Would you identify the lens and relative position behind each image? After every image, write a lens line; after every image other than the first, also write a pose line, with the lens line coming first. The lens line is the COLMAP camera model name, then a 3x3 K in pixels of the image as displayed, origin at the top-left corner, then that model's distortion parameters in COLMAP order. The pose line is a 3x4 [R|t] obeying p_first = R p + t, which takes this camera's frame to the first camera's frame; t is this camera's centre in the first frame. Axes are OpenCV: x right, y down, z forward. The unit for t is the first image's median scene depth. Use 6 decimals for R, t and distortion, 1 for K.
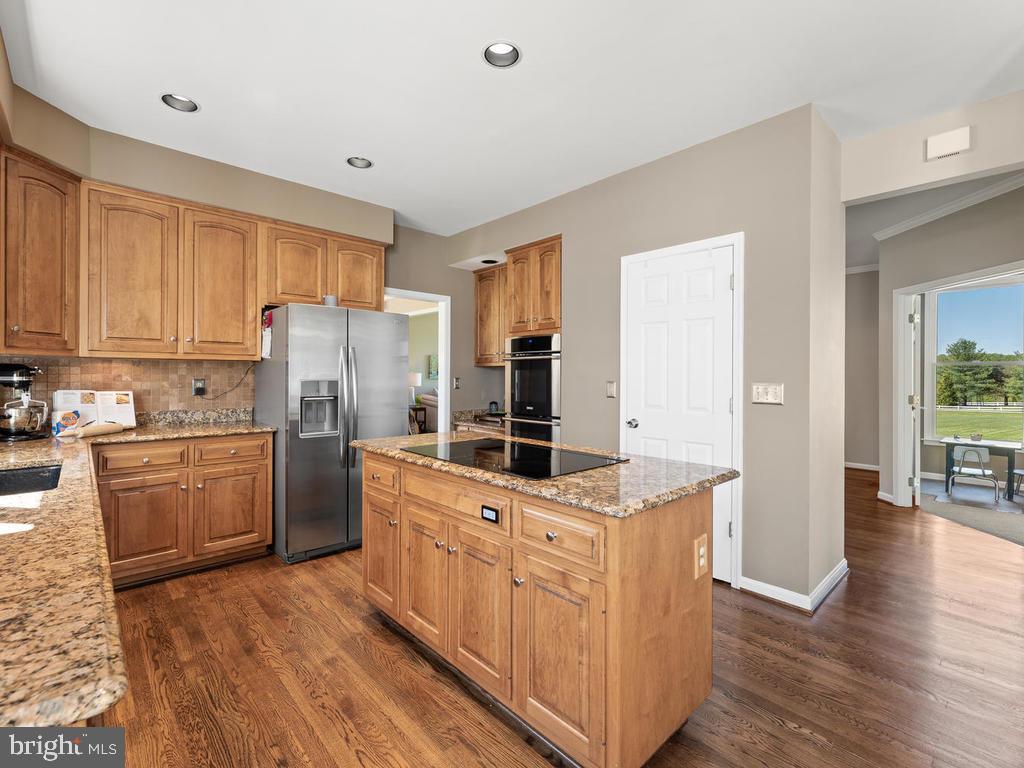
lens RADIAL K [[461.4, 0, 511.6], [0, 461.4, 374.3], [0, 0, 1]] dist [0.004029, -0.000370]
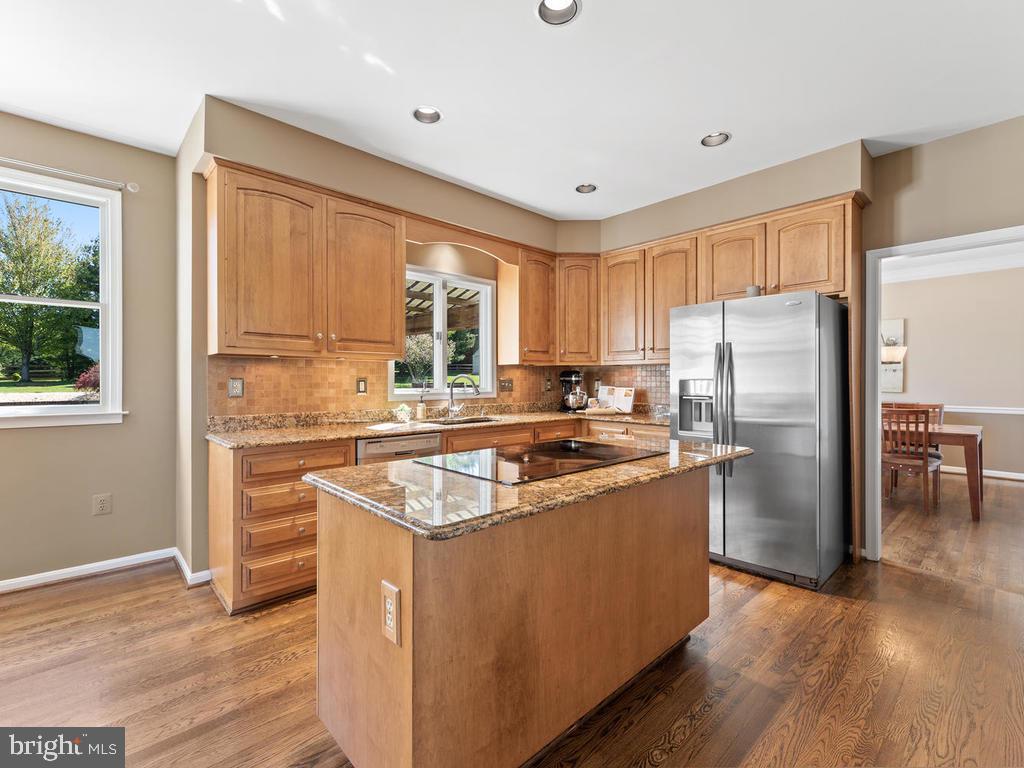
lens RADIAL K [[461.4, 0, 516.9], [0, 461.4, 379.4], [0, 0, 1]] dist [0.004029, -0.000370]
pose [[0.011209, -0.007982, -0.999905, 0.585914], [0.000663, 0.999968, -0.007975, 0.020535], [0.999937, -0.000573, 0.011213, 0.615778]]
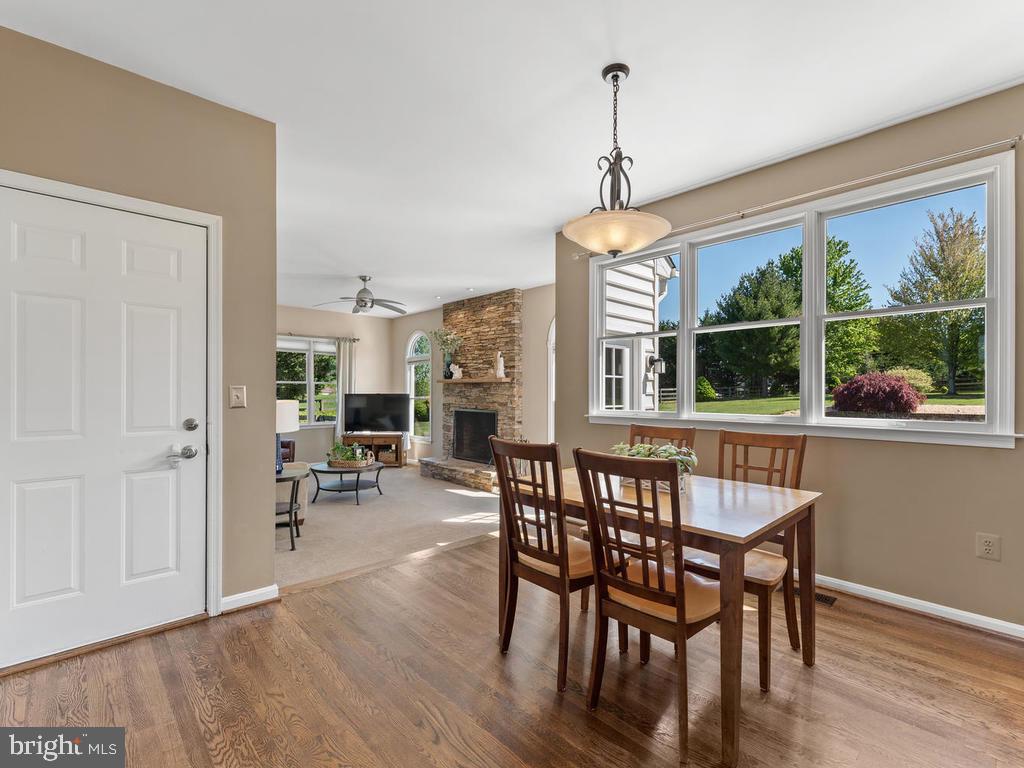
lens RADIAL K [[461.4, 0, 545.7], [0, 461.4, 390.5], [0, 0, 1]] dist [0.004029, -0.000370]
pose [[-0.999660, -0.009665, -0.024211, 0.382861], [-0.009593, 0.999949, -0.003090, 0.019300], [0.024240, -0.002857, -0.999702, 0.528537]]
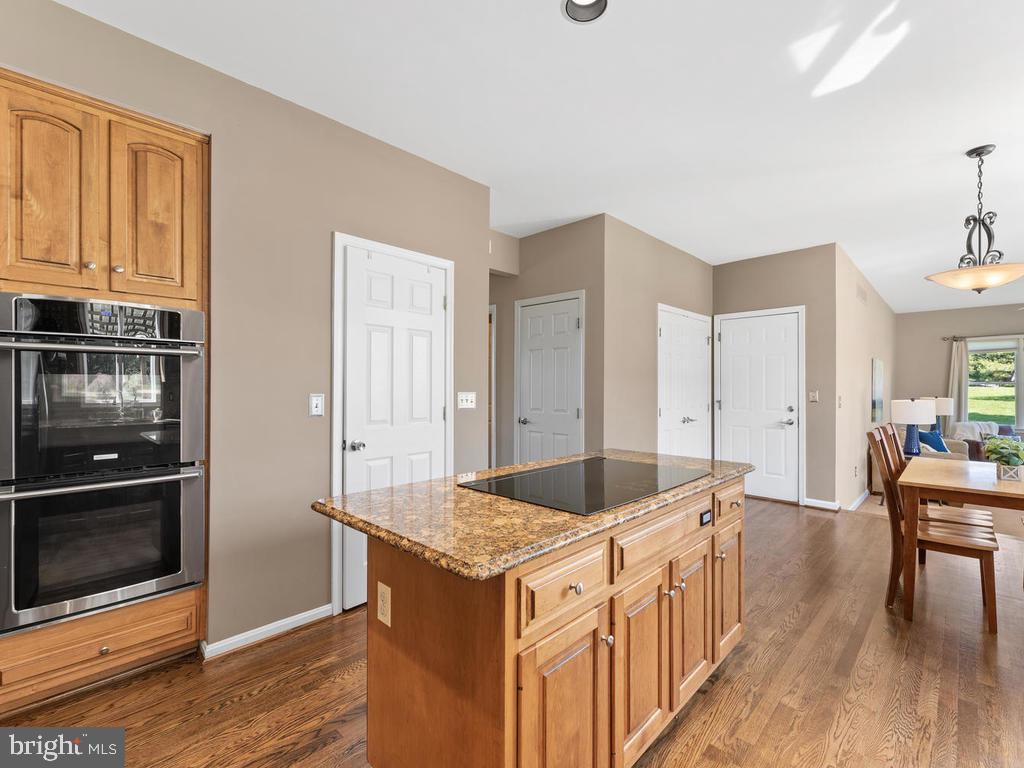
lens RADIAL K [[461.4, 0, 510.3], [0, 461.4, 388.8], [0, 0, 1]] dist [0.004029, -0.000370]
pose [[-0.050108, -0.009185, 0.998702, -0.570650], [-0.003720, 0.999952, 0.009010, -0.001221], [-0.998737, -0.003263, -0.050140, 0.792363]]
